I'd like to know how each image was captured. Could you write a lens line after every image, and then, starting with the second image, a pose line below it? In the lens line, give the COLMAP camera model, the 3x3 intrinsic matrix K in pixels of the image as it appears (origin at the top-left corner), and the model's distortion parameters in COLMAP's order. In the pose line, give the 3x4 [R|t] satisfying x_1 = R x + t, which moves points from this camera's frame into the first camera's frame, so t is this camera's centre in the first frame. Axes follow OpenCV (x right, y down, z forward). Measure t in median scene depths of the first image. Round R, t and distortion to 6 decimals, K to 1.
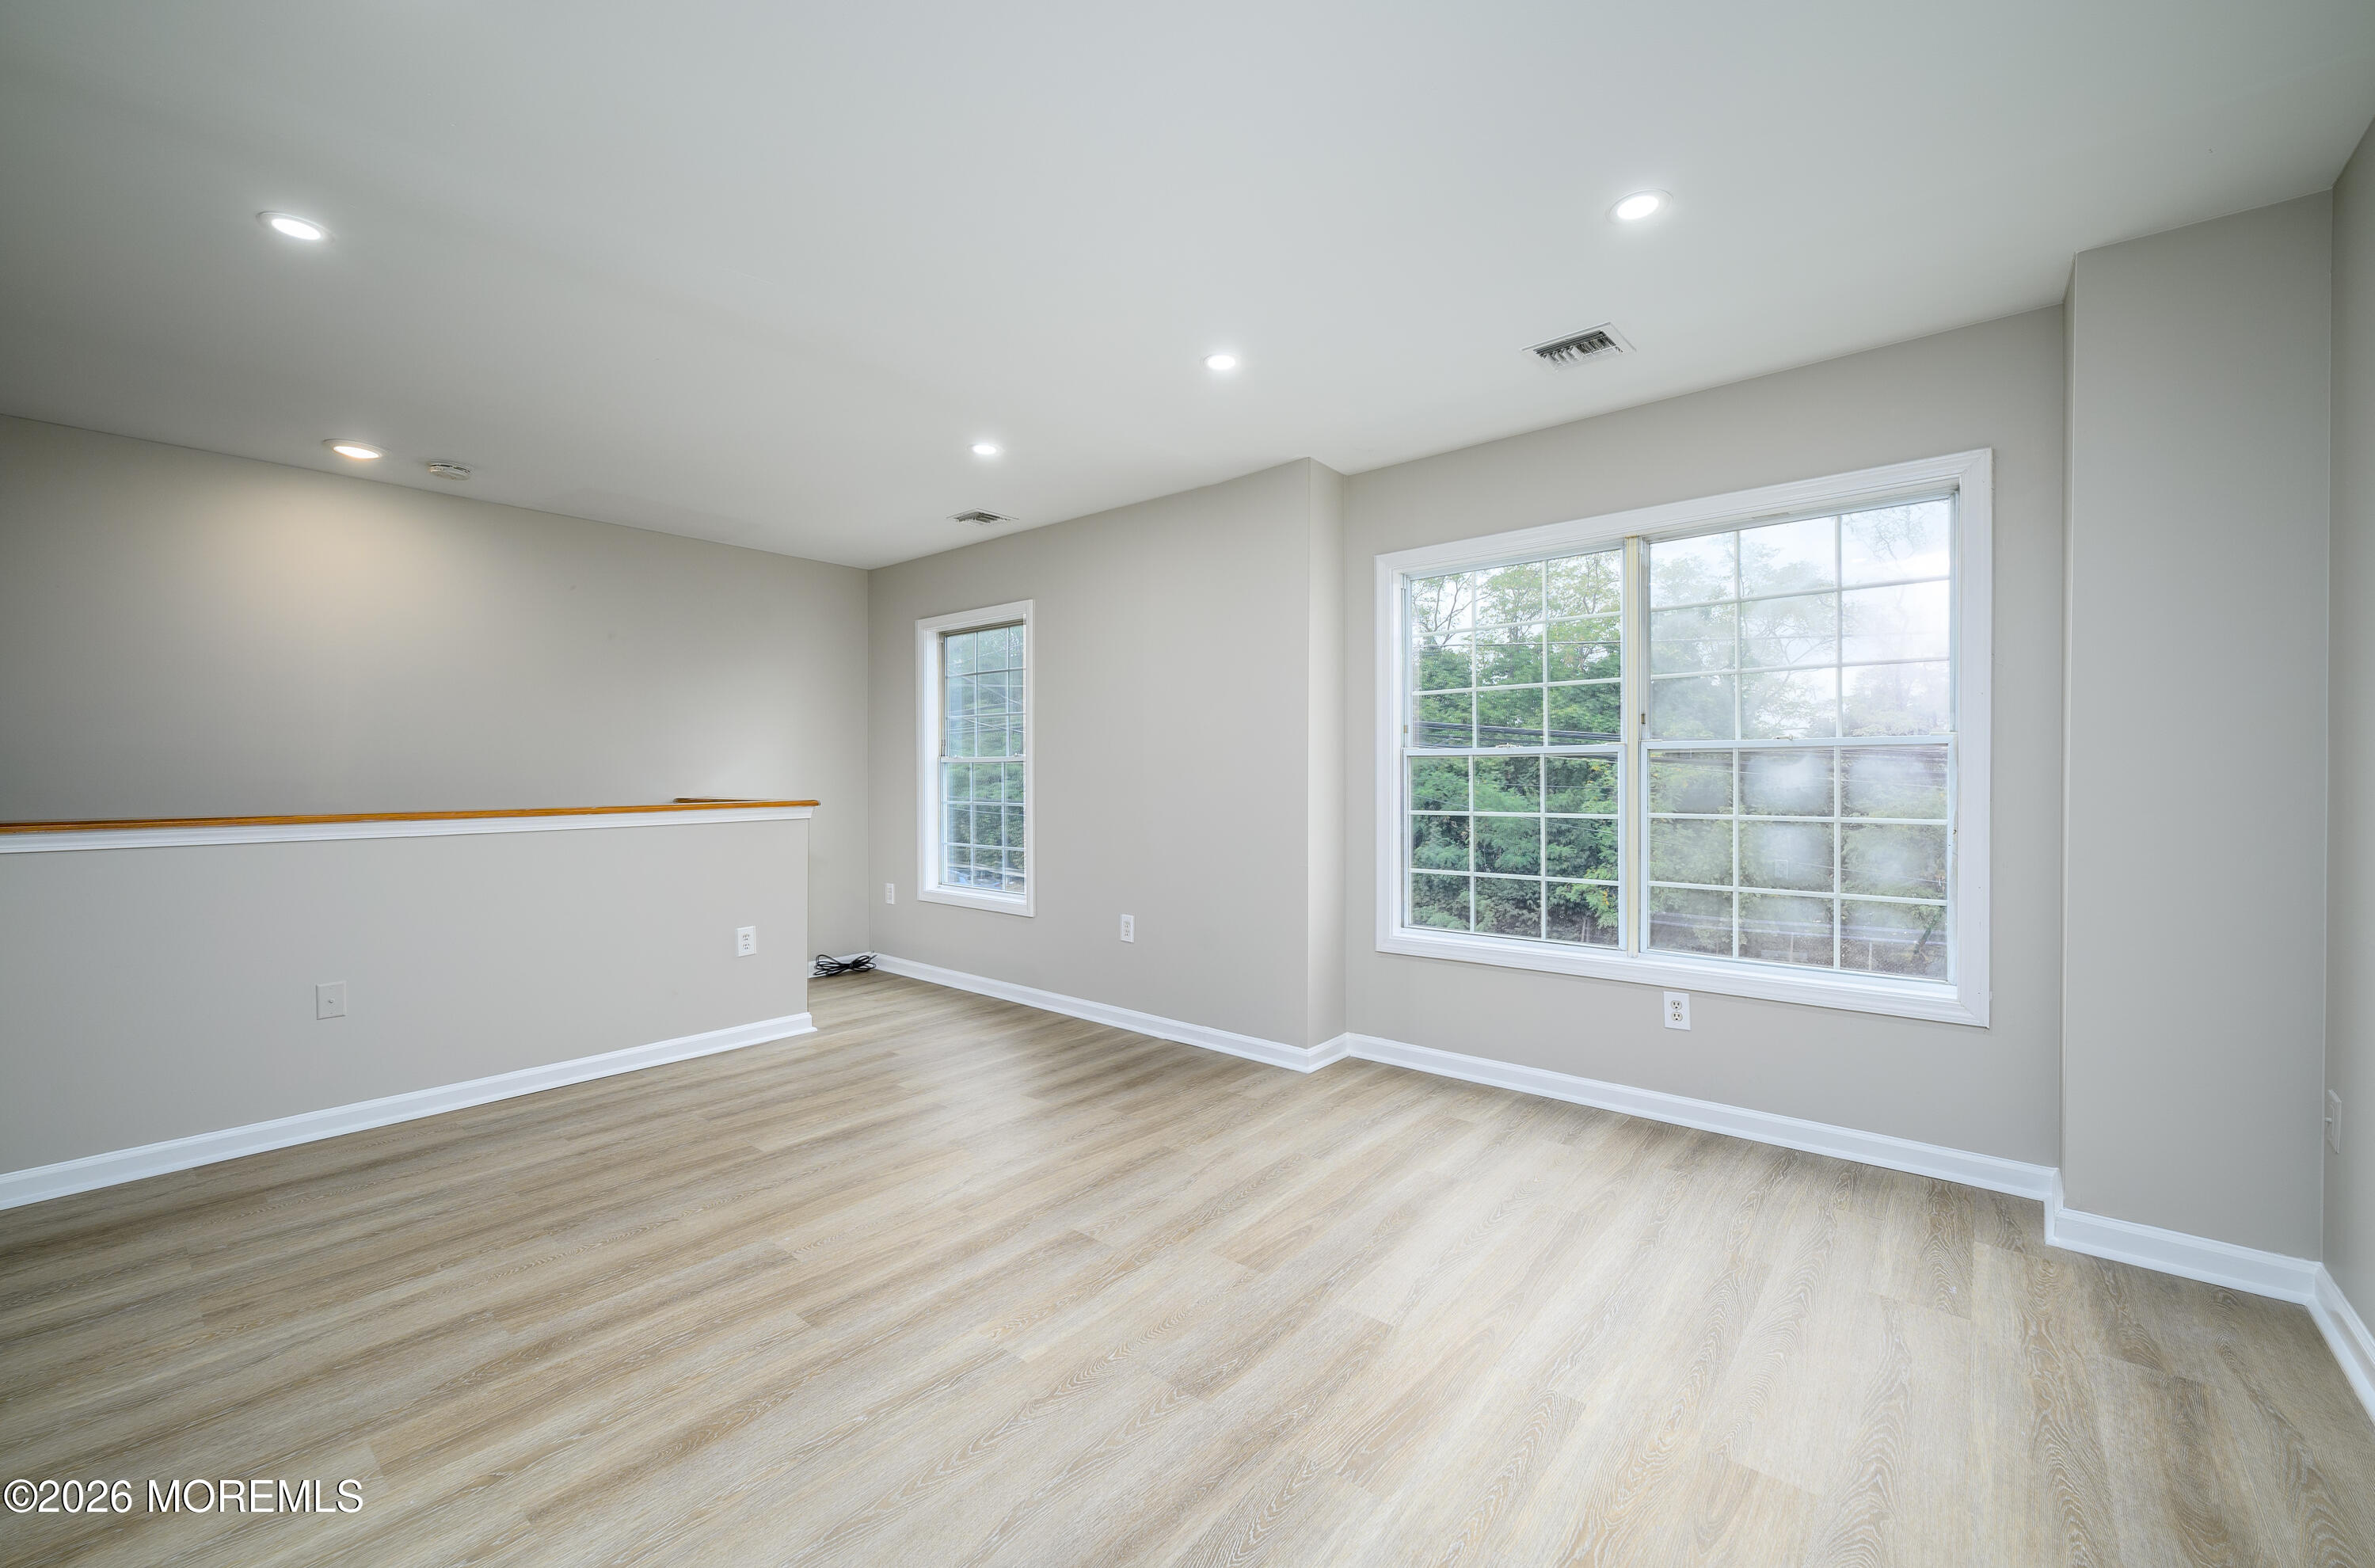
lens RADIAL K [[962.3, 0, 1161.1], [0, 962.3, 786.3], [0, 0, 1]] dist [0.006608, 0.000338]
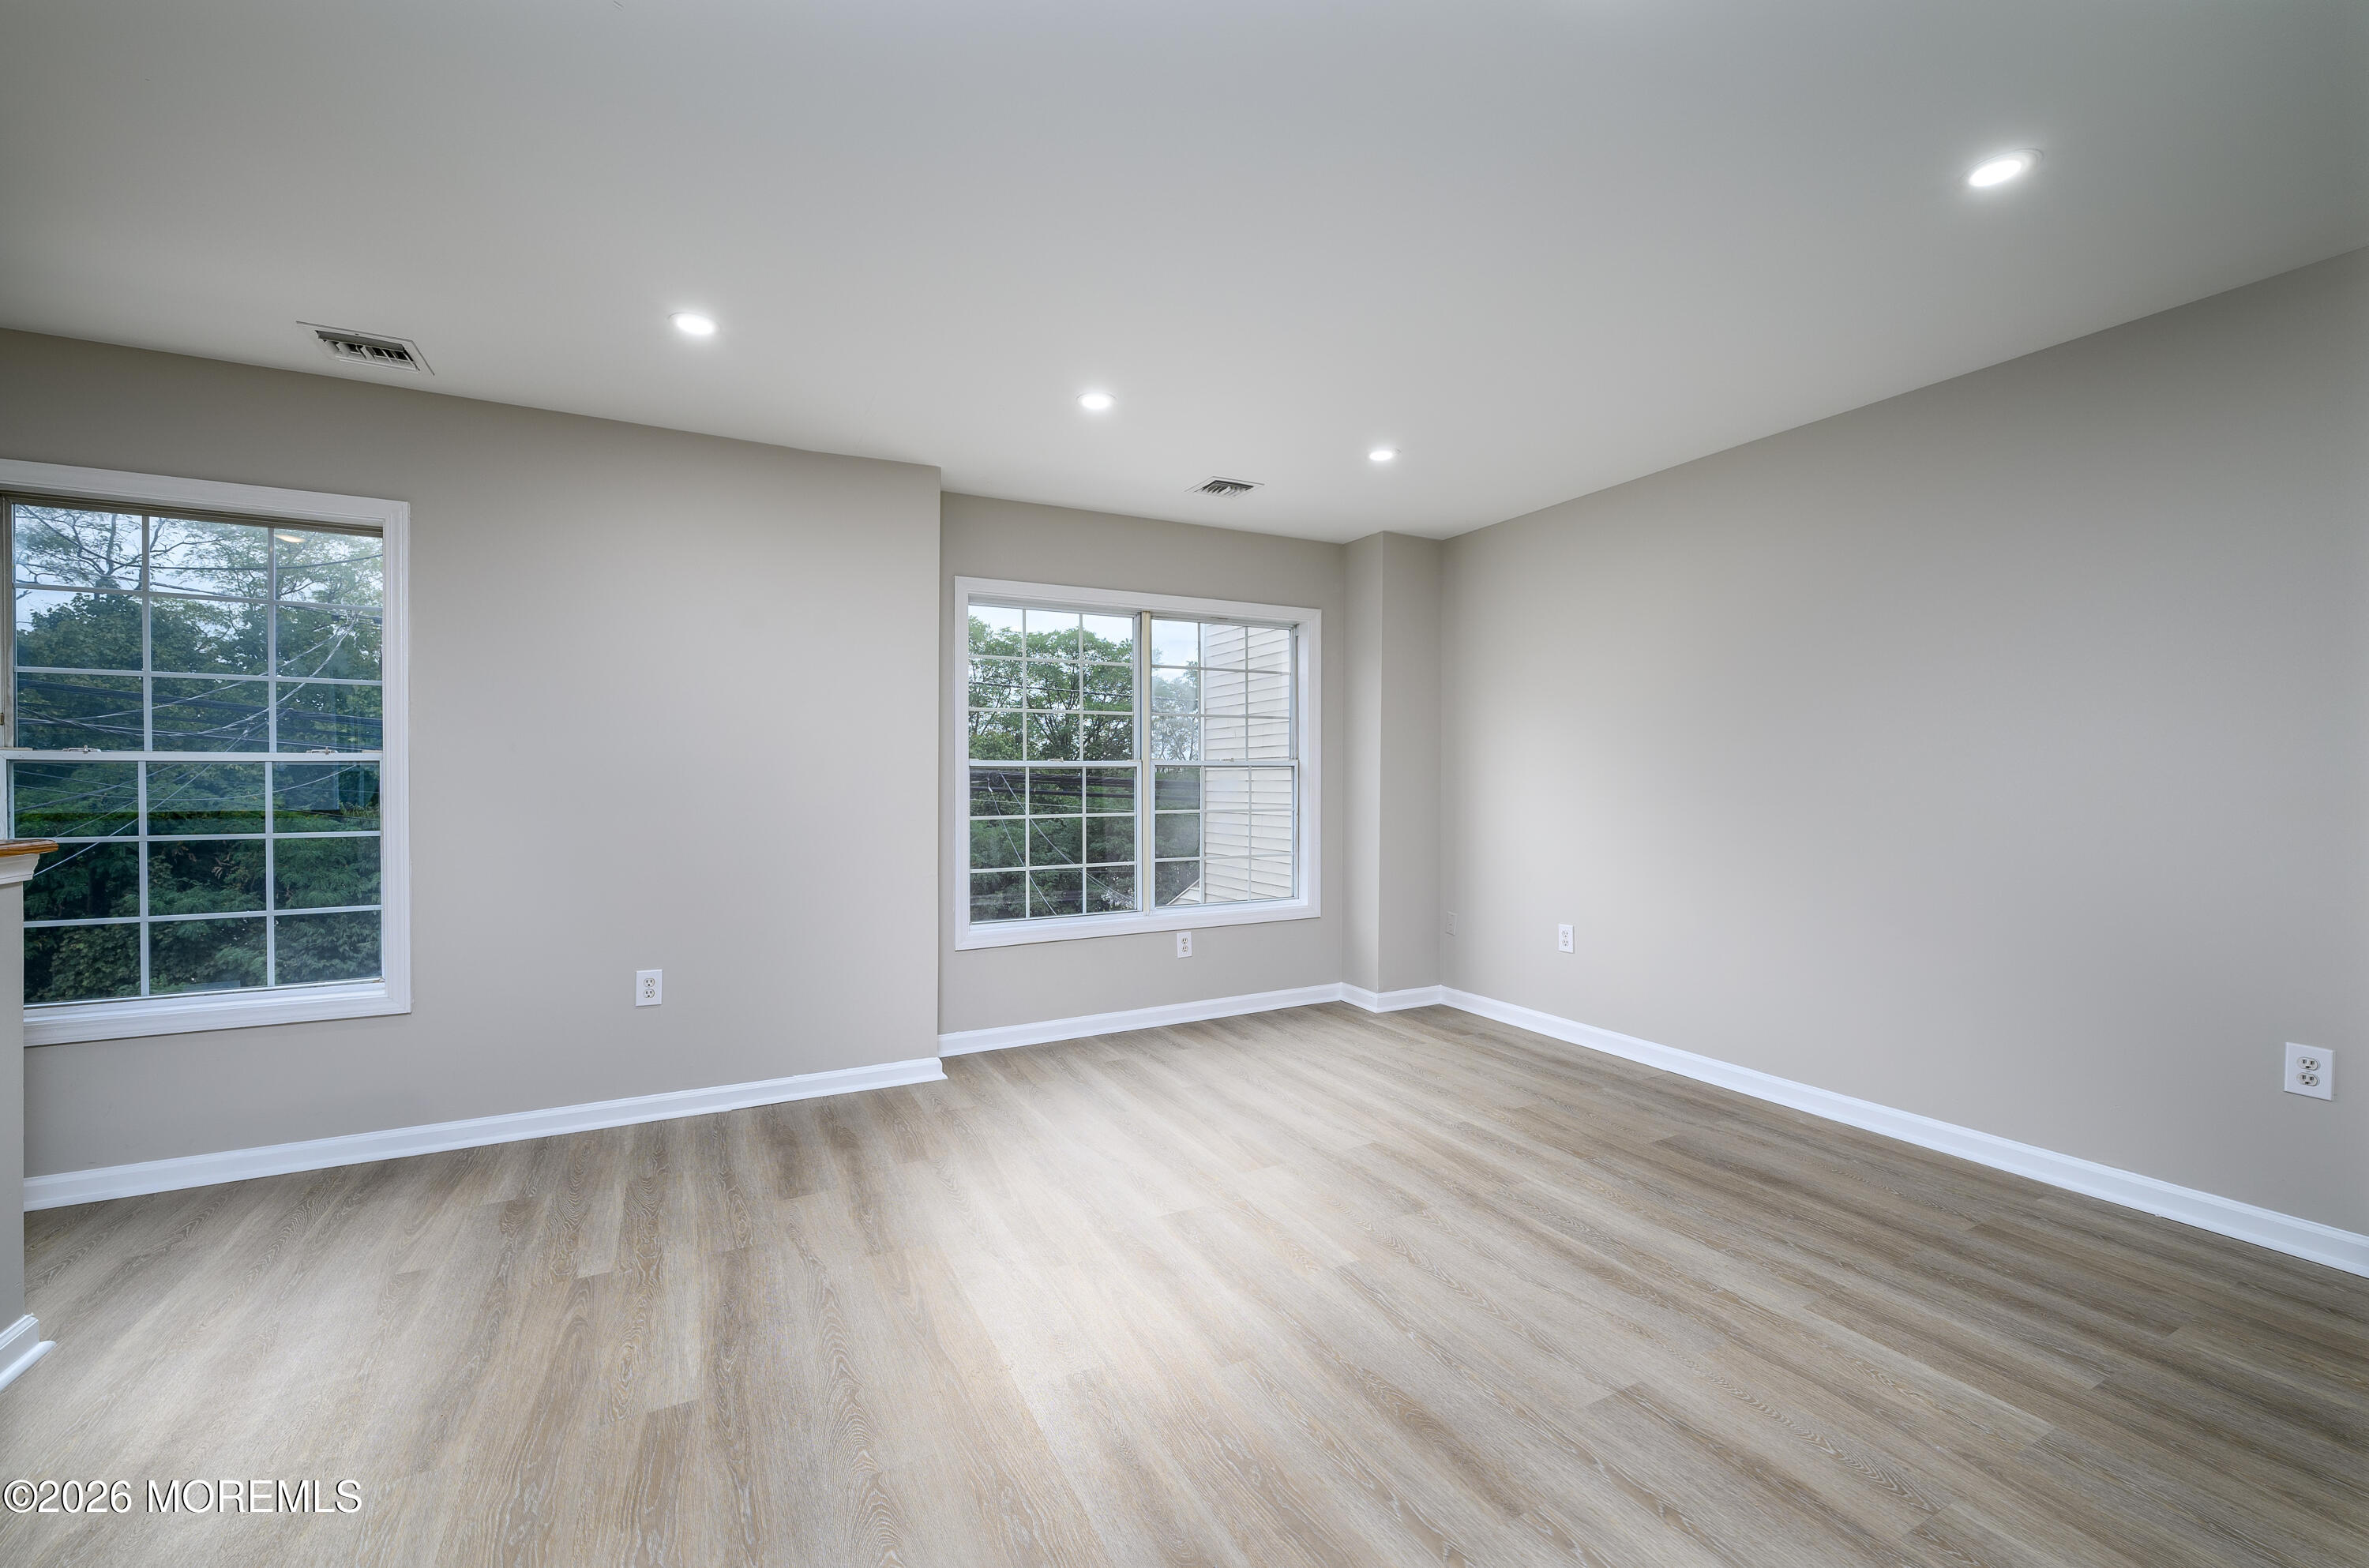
lens RADIAL K [[959.8, 0, 1215.1], [0, 959.8, 788.7], [0, 0, 1]] dist [0.006608, 0.000338]
pose [[0.348739, -0.000822, 0.937219, -0.740775], [0.015337, 0.999871, -0.004830, 0.004491], [-0.937094, 0.016059, 0.348707, 0.412170]]
